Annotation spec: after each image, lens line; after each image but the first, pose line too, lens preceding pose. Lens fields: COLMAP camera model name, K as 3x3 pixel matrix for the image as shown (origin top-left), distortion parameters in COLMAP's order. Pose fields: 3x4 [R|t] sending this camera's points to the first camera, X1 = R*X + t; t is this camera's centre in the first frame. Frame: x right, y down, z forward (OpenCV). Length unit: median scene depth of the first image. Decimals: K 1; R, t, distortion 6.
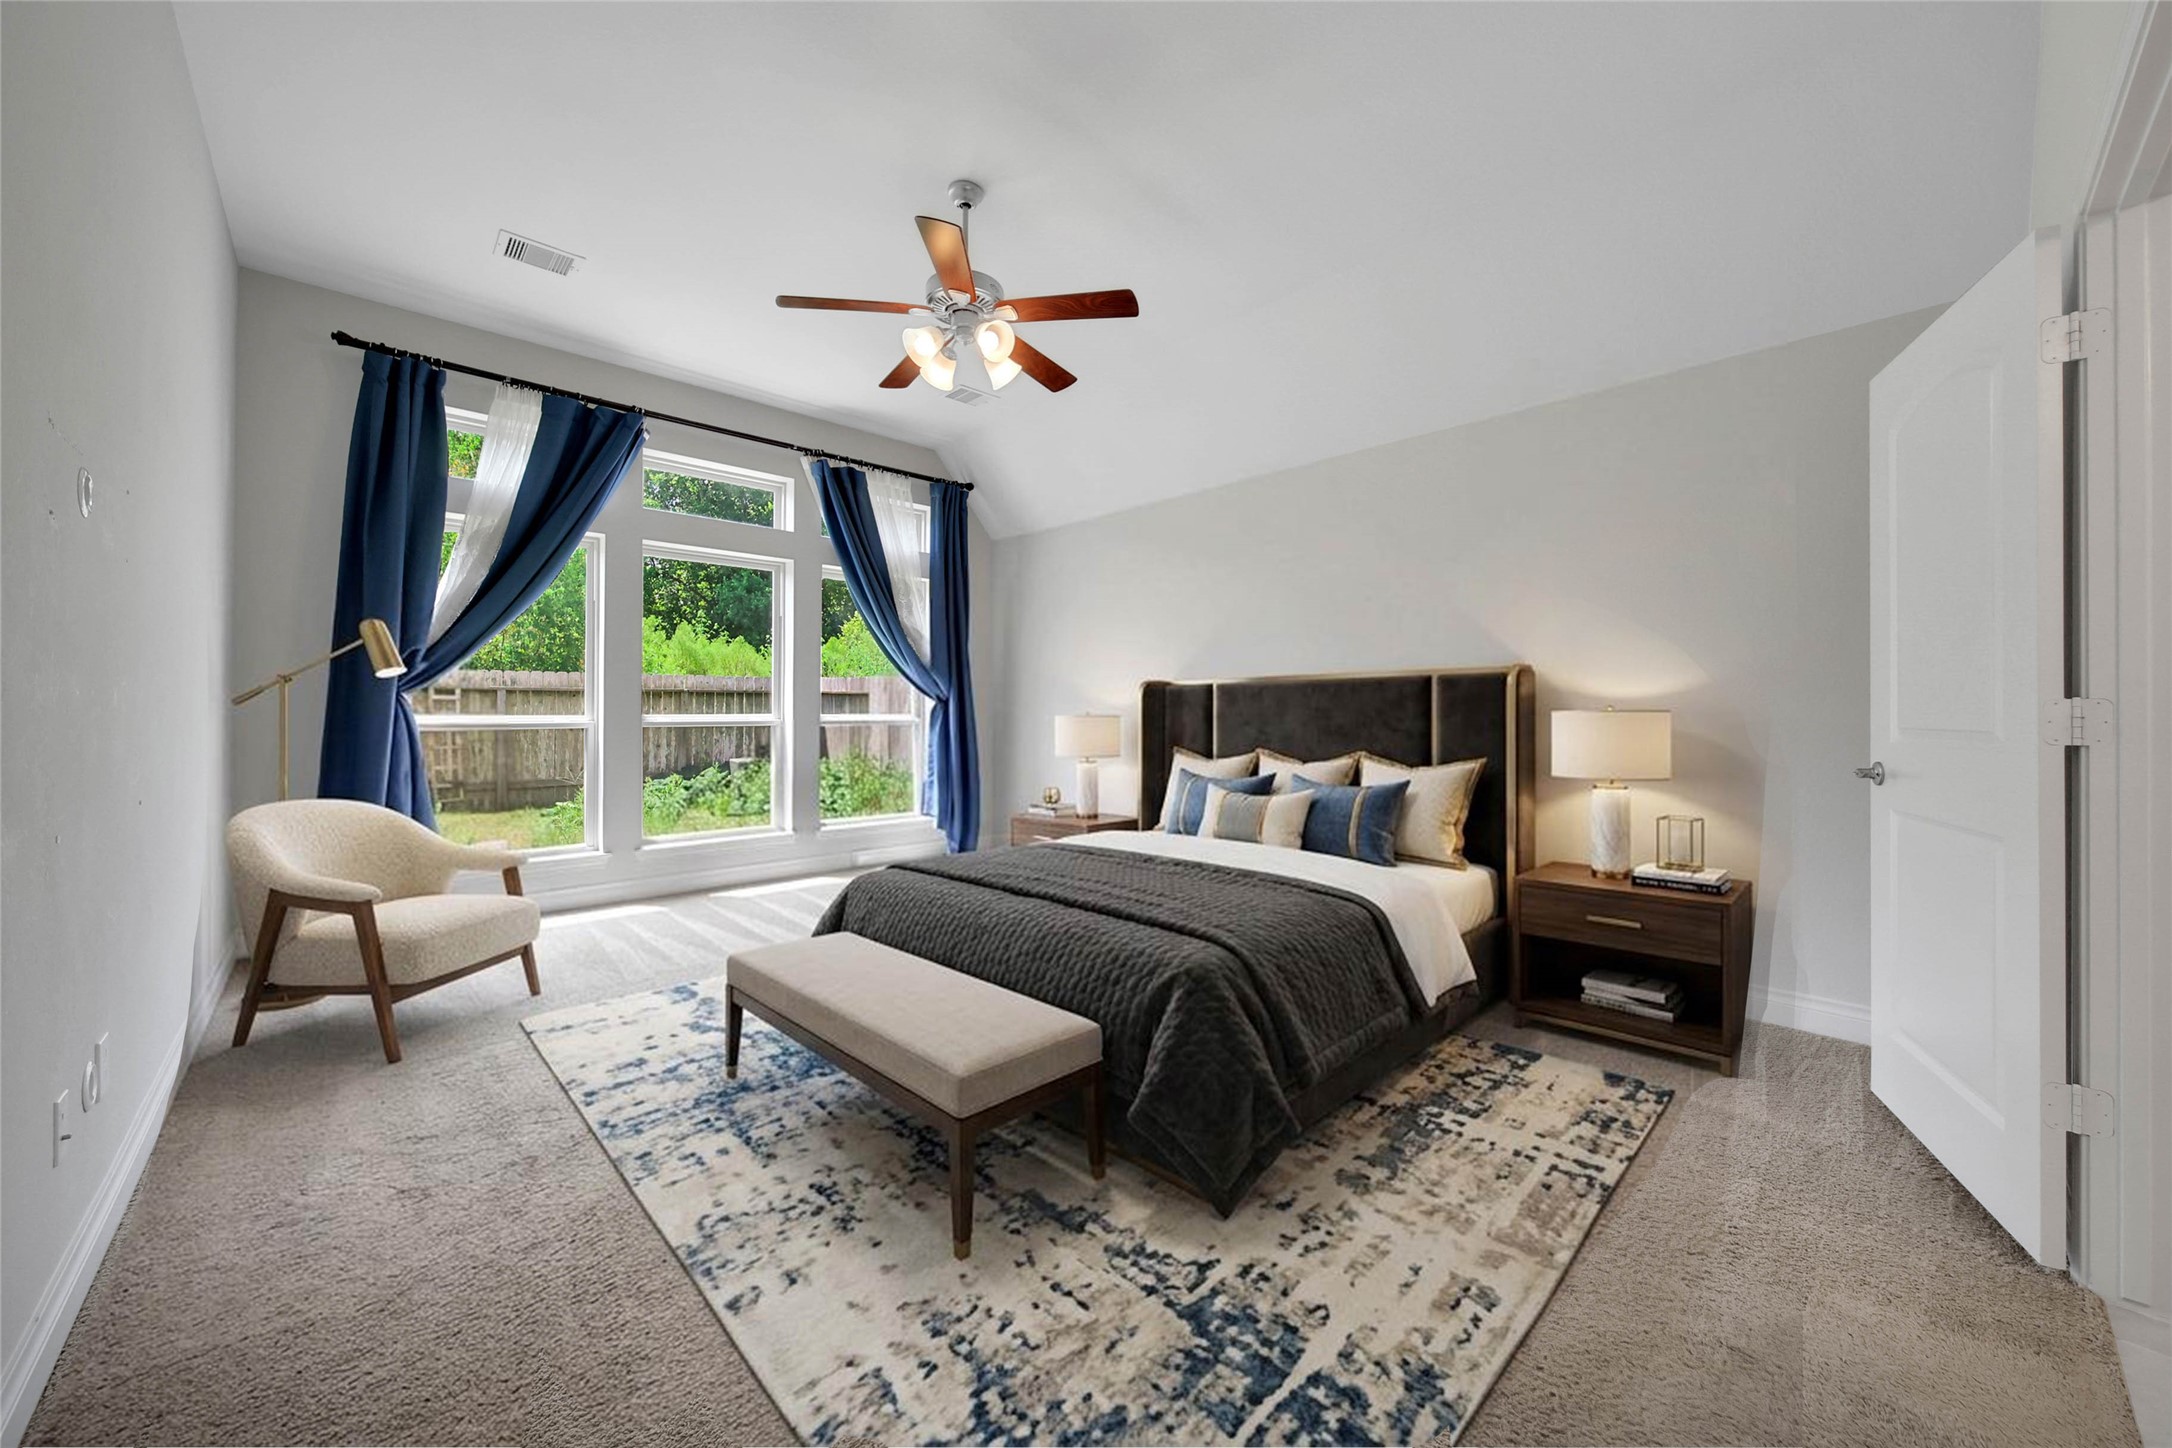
lens RADIAL K [[787.3, 0, 1090.4], [0, 787.3, 712.7], [0, 0, 1]] dist [0.000824, -0.000004]
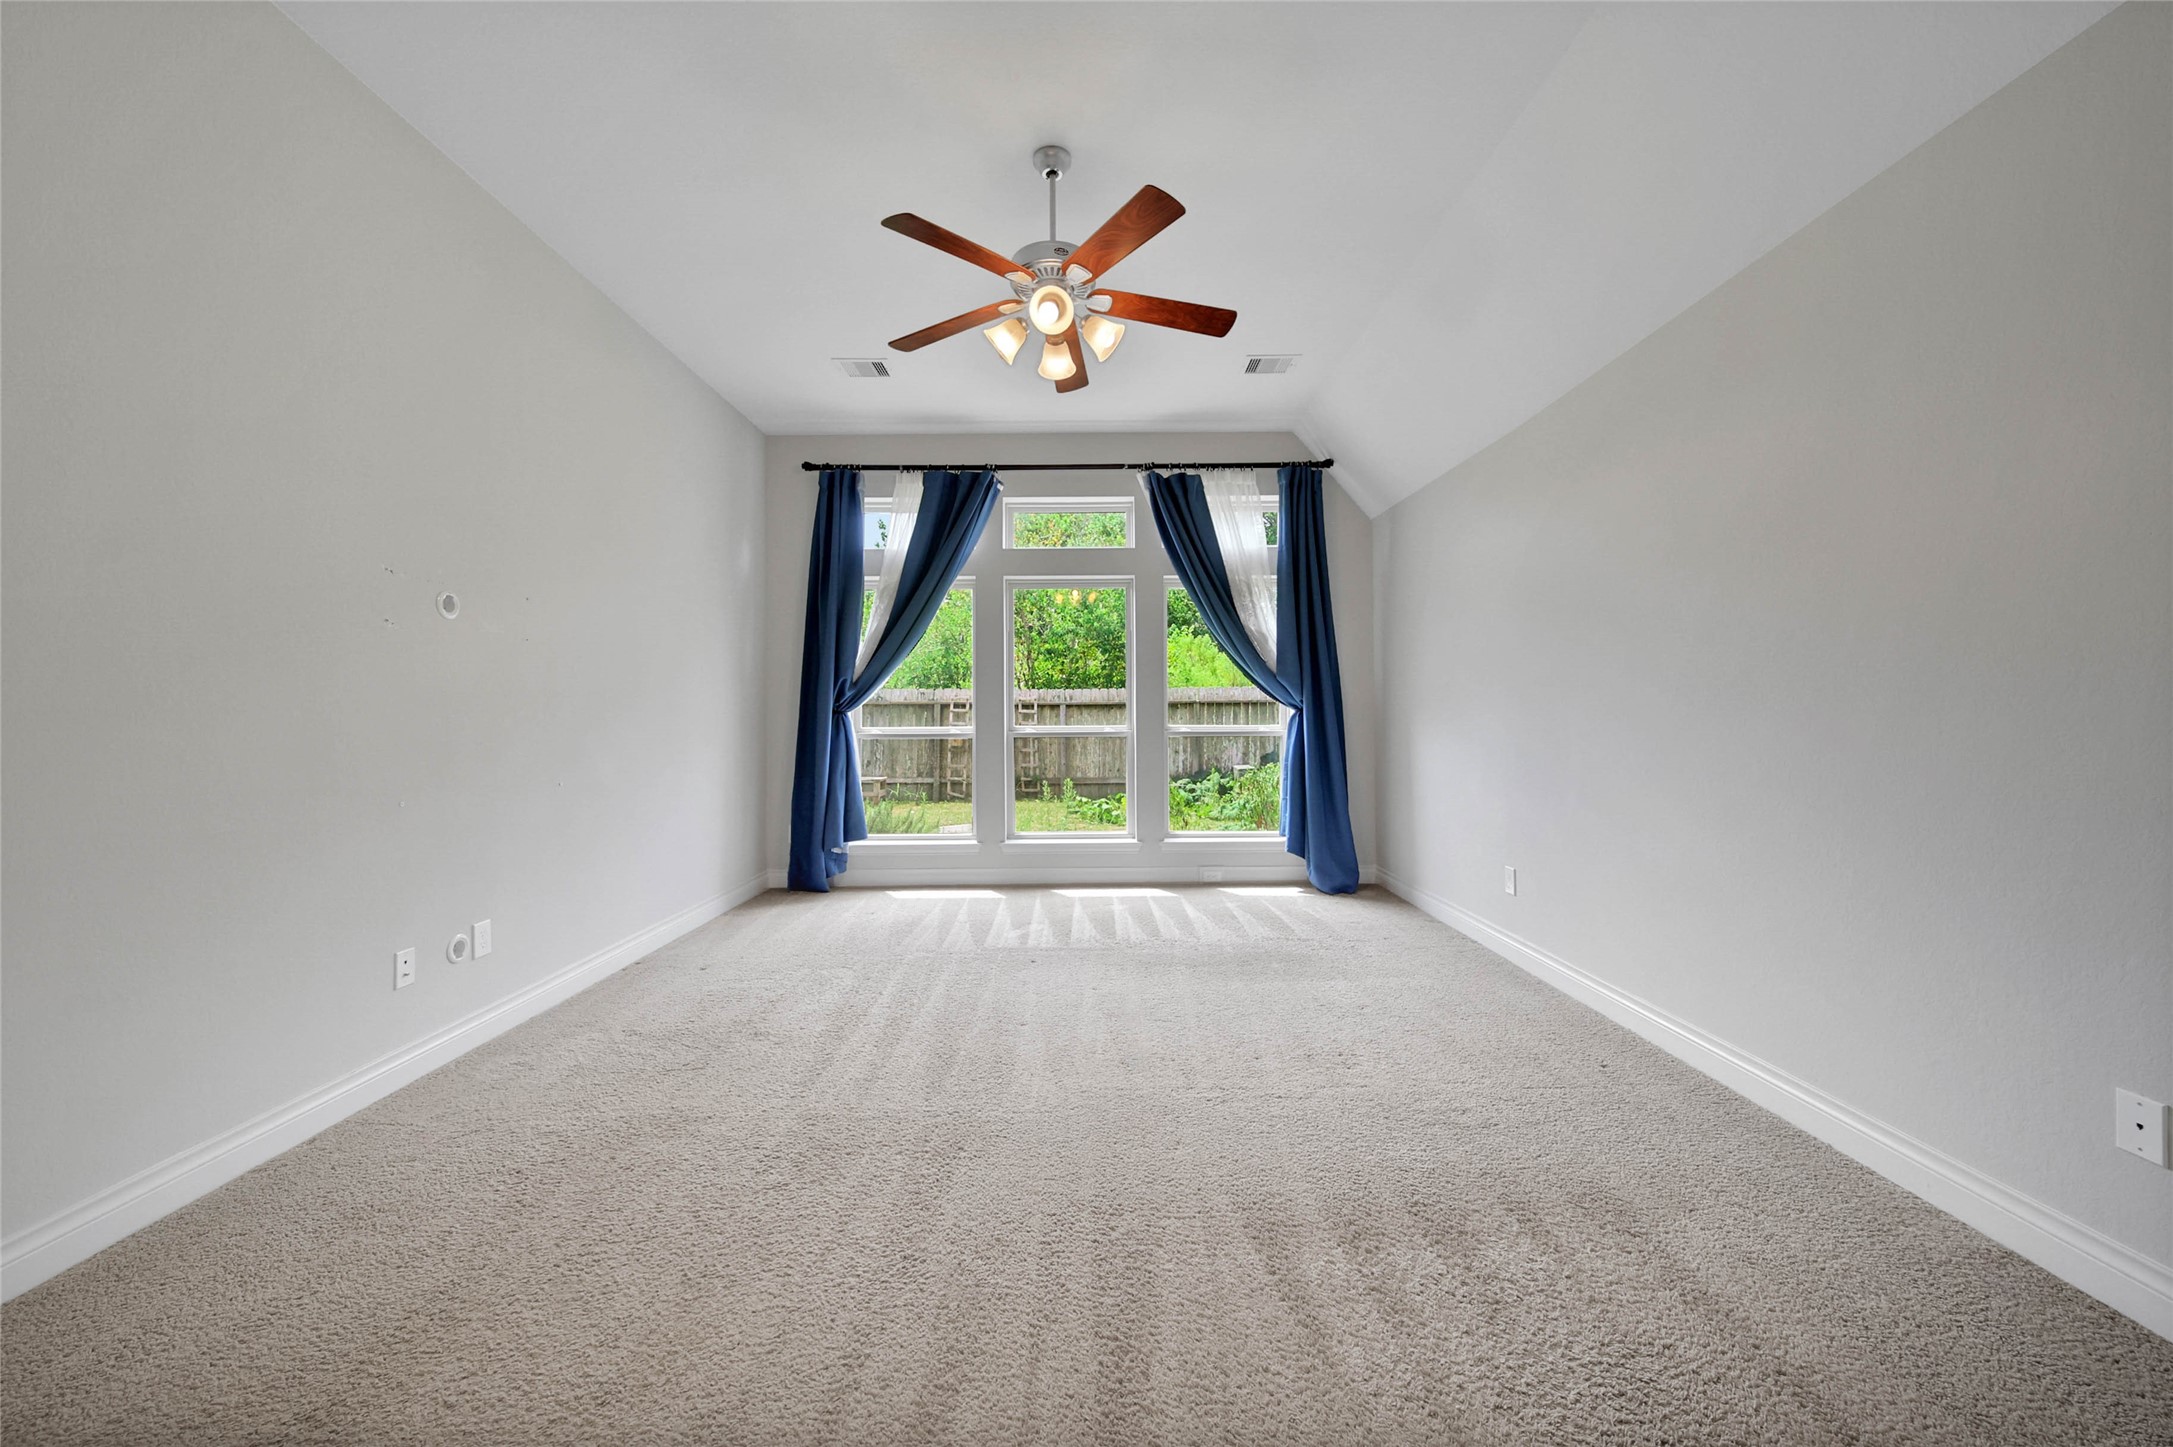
lens RADIAL K [[787.1, 0, 1094.6], [0, 787.1, 709.5], [0, 0, 1]] dist [-0.001058, -0.000026]
pose [[0.731651, -0.016150, -0.681488, 0.269870], [0.006680, 0.999841, -0.016522, -0.000210], [0.681646, 0.007536, 0.731643, 0.197677]]
